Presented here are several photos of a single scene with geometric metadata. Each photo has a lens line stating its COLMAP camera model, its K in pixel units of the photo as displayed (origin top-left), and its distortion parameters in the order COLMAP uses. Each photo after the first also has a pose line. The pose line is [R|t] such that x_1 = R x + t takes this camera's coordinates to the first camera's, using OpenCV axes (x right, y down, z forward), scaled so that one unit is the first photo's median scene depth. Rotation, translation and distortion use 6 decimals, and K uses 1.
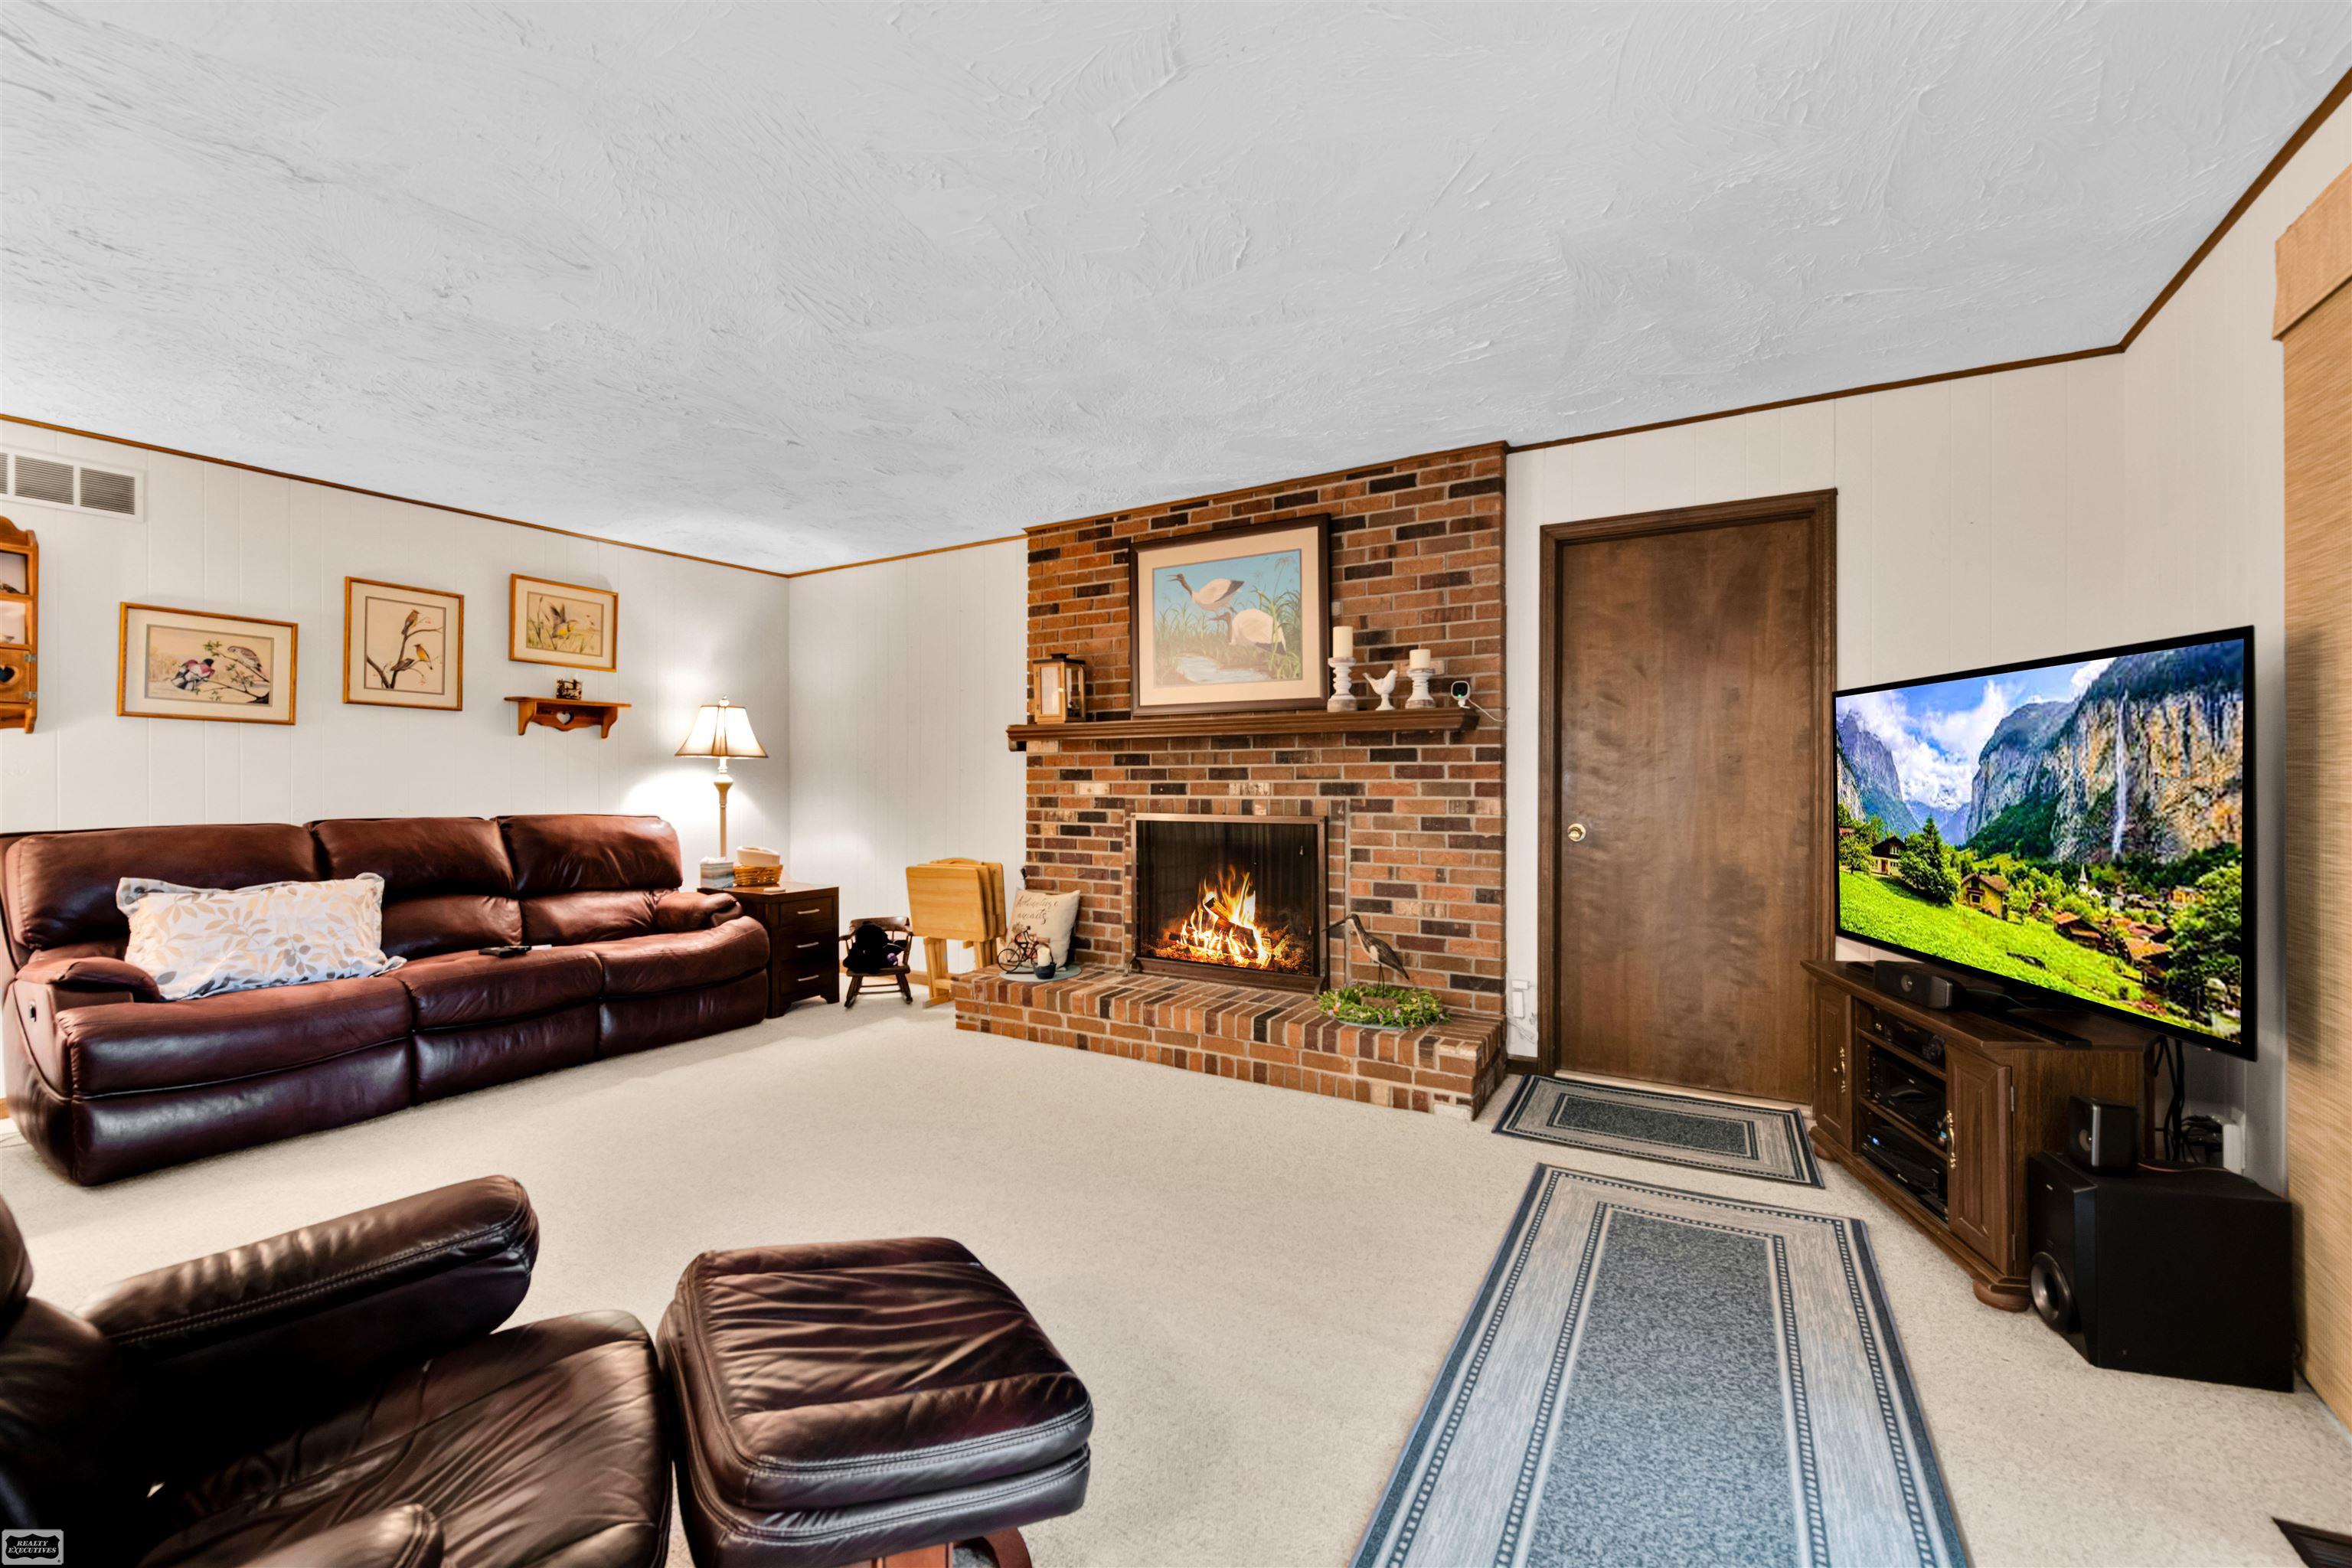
lens RADIAL K [[925.4, 0, 1182.2], [0, 925.4, 787.9], [0, 0, 1]] dist [-0.009493, -0.001563]
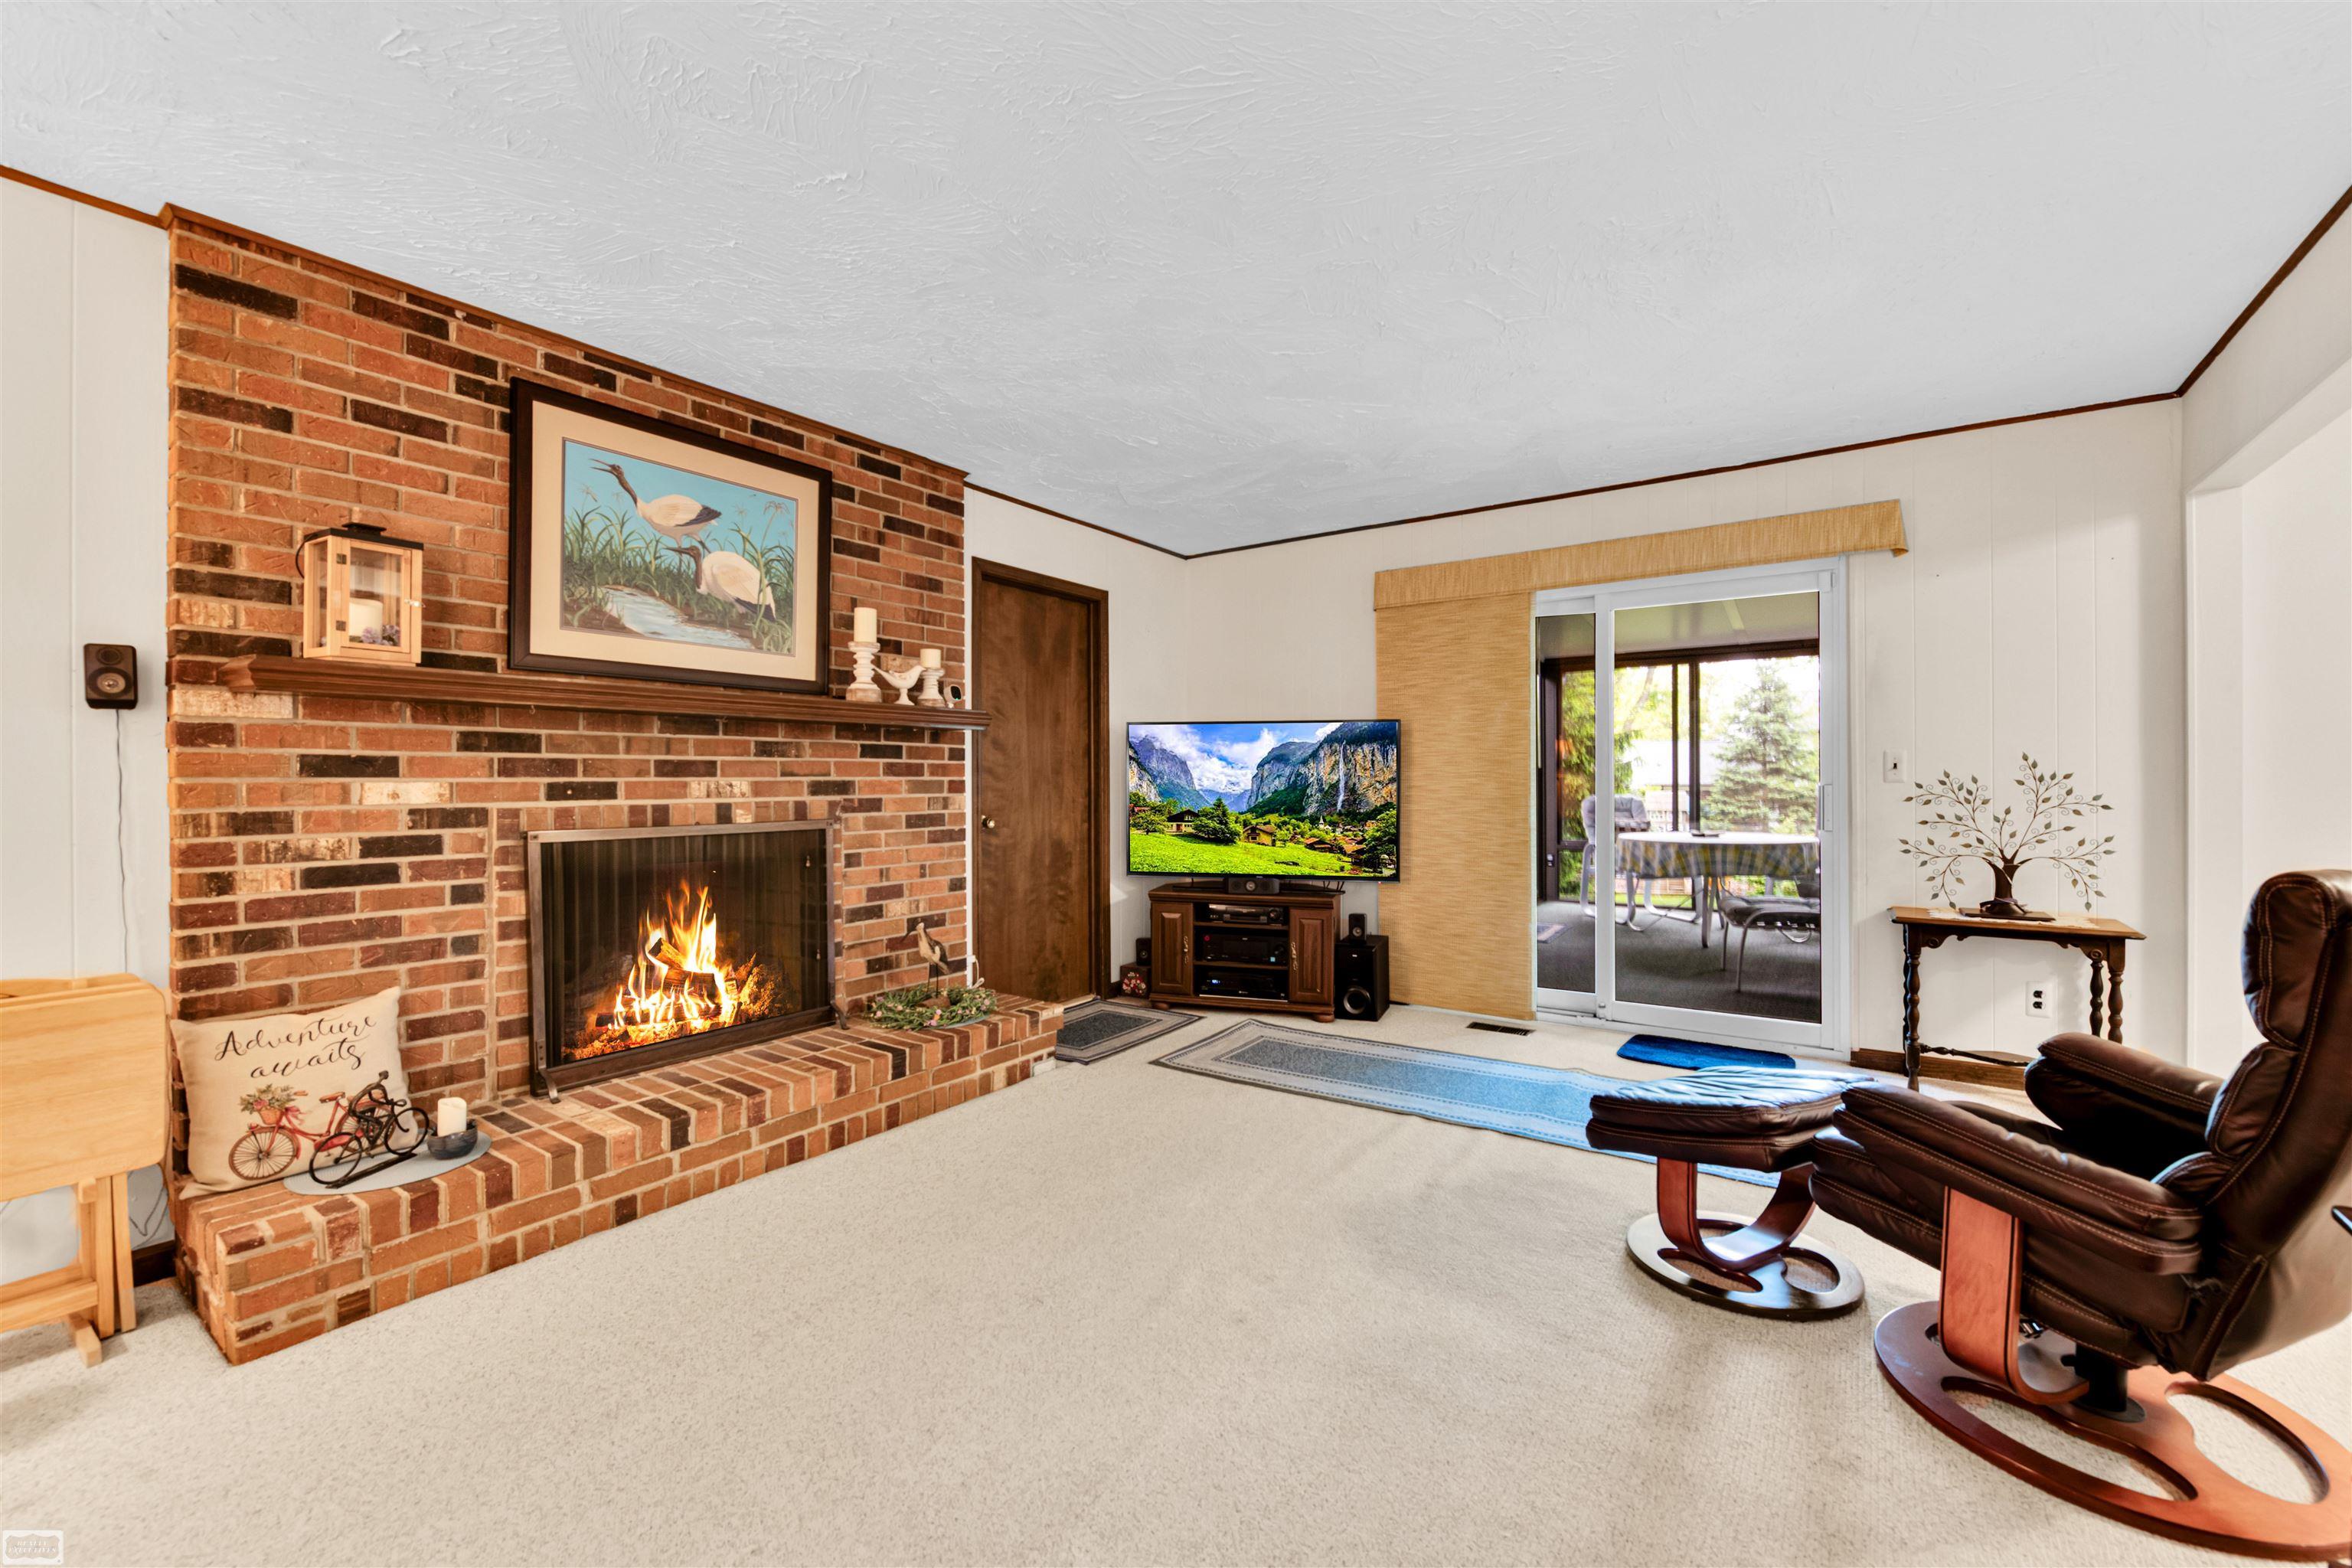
lens RADIAL K [[925.4, 0, 1193.1], [0, 925.4, 785.7], [0, 0, 1]] dist [-0.009493, -0.001563]
pose [[0.088526, -0.006289, 0.996054, -0.715087], [0.008885, 0.999945, 0.005524, -0.002556], [-0.996034, 0.008361, 0.088577, 0.612498]]
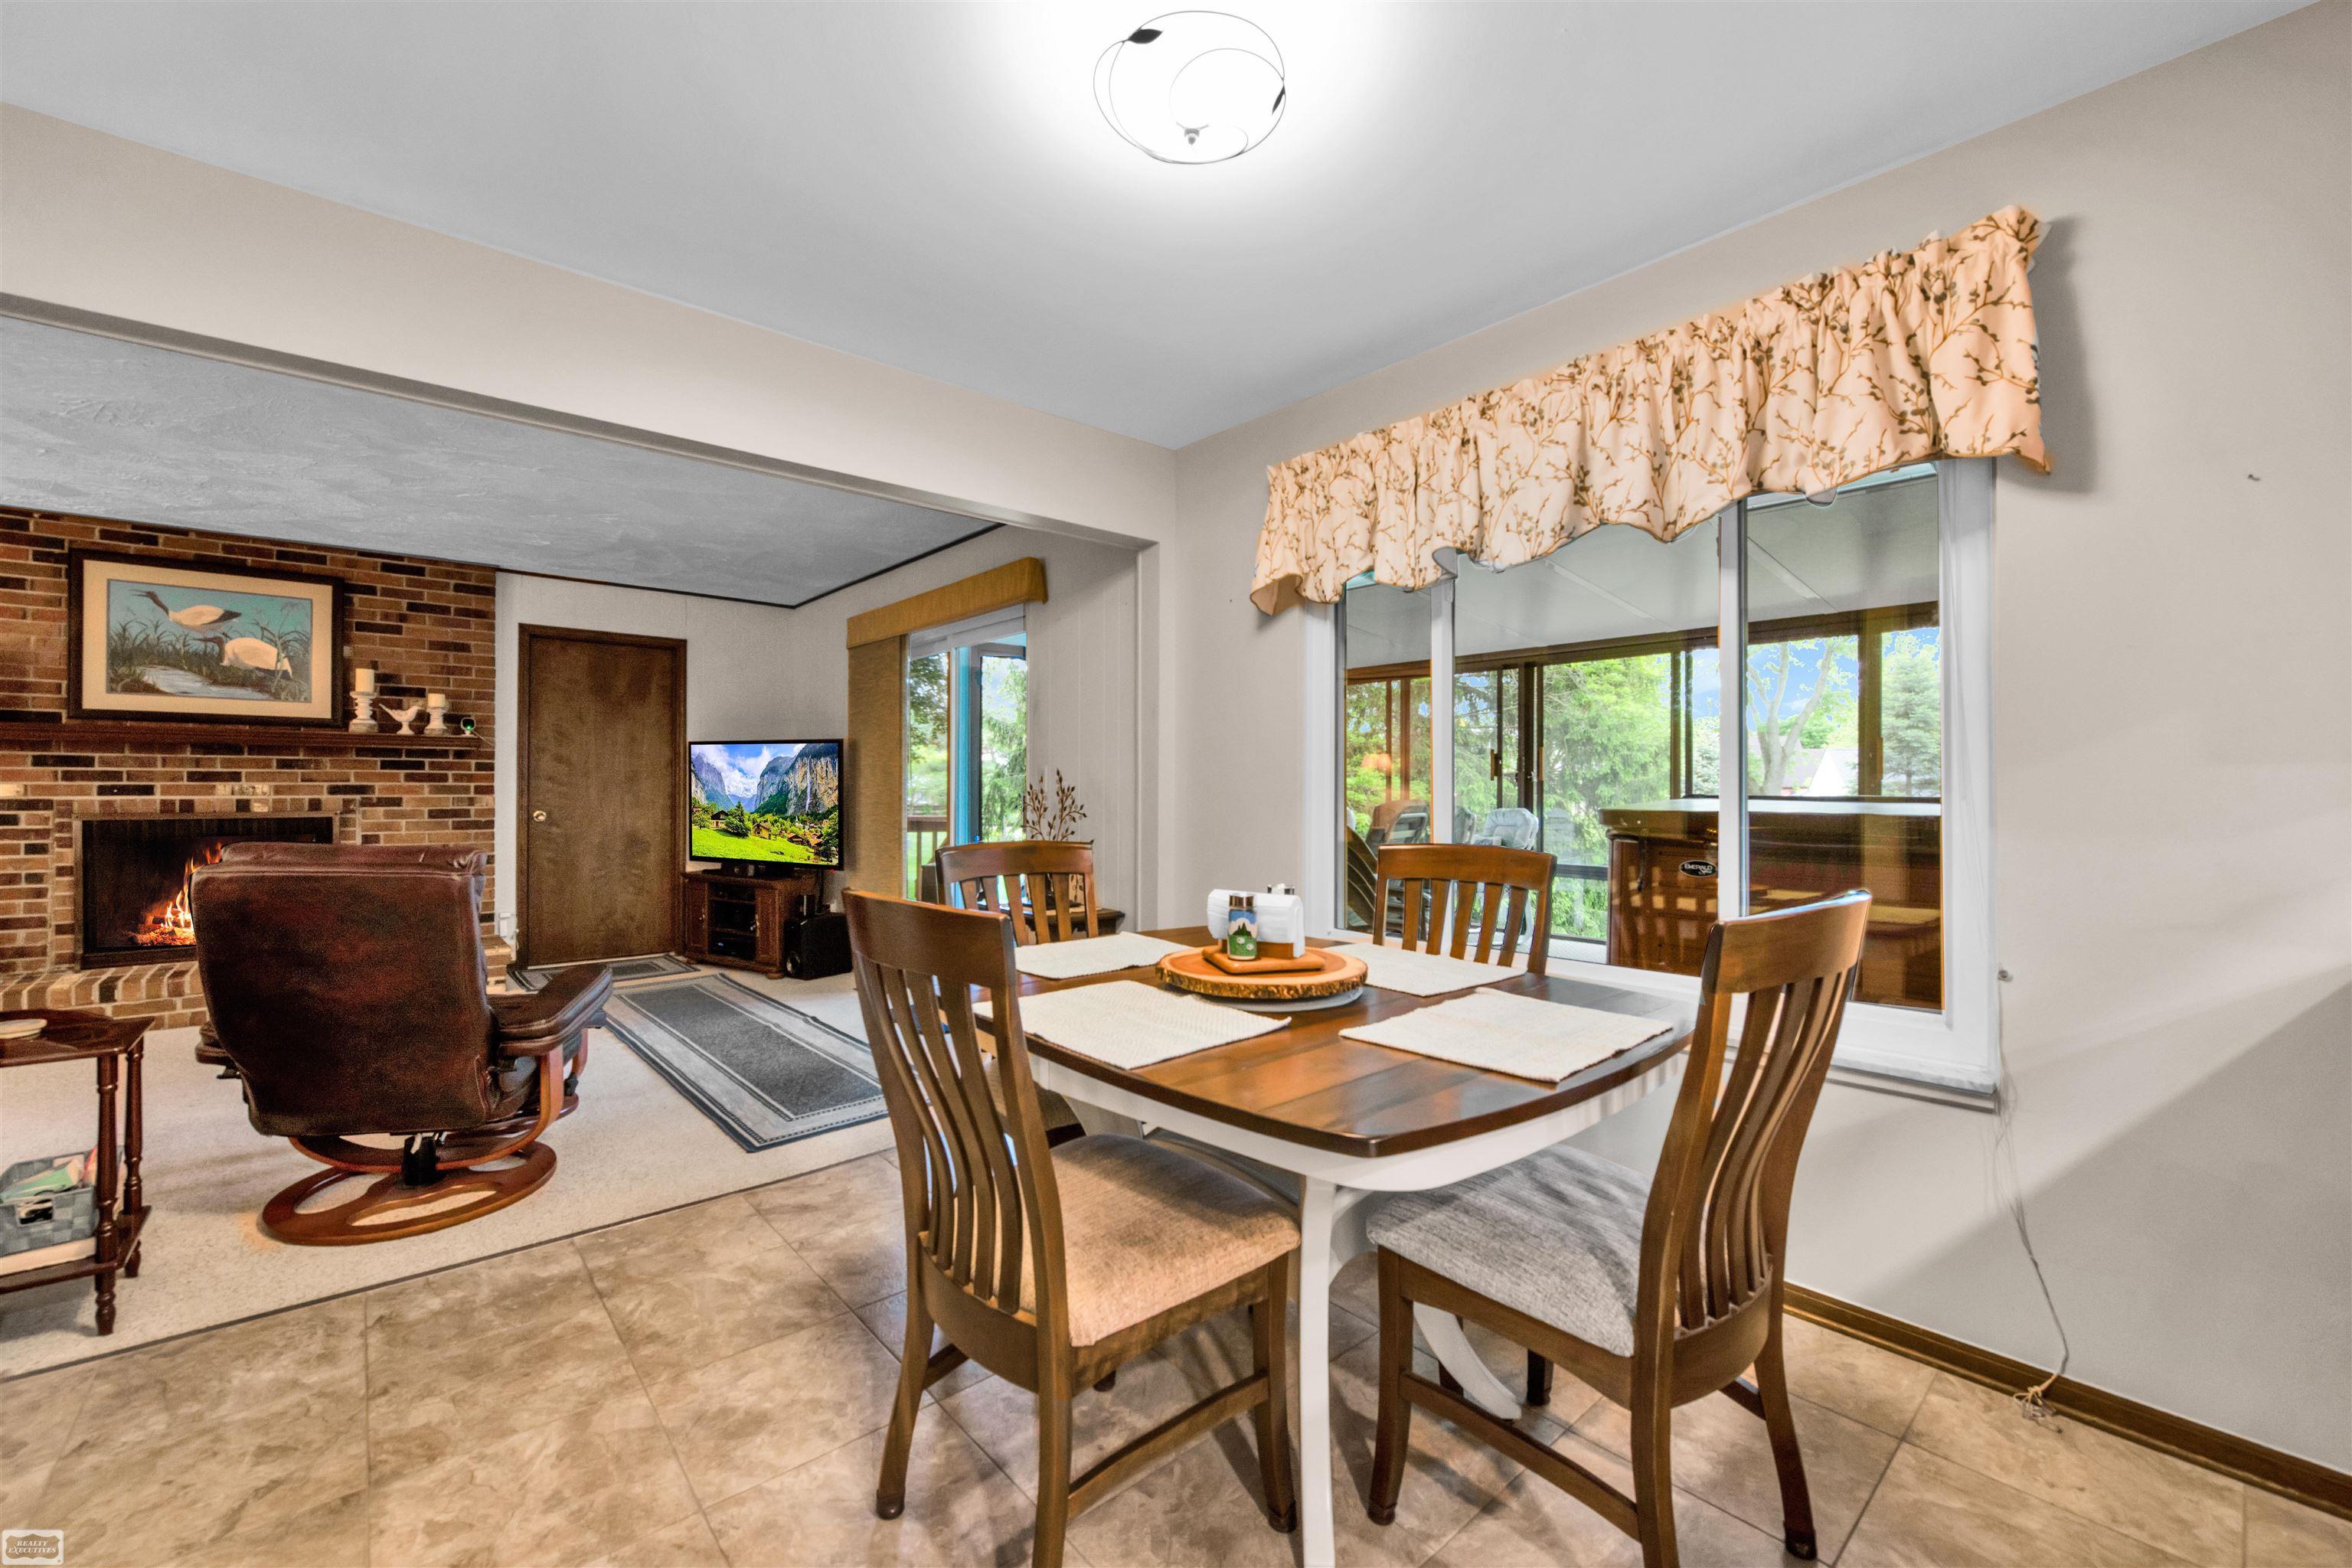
lens RADIAL K [[925.4, 0, 1181.9], [0, 925.4, 786.6], [0, 0, 1]] dist [-0.009493, -0.001563]
pose [[0.297400, 0.001561, 0.954752, -0.760149], [0.001473, 0.999997, -0.002094, 0.001336], [-0.954752, 0.002030, 0.297396, -0.539384]]
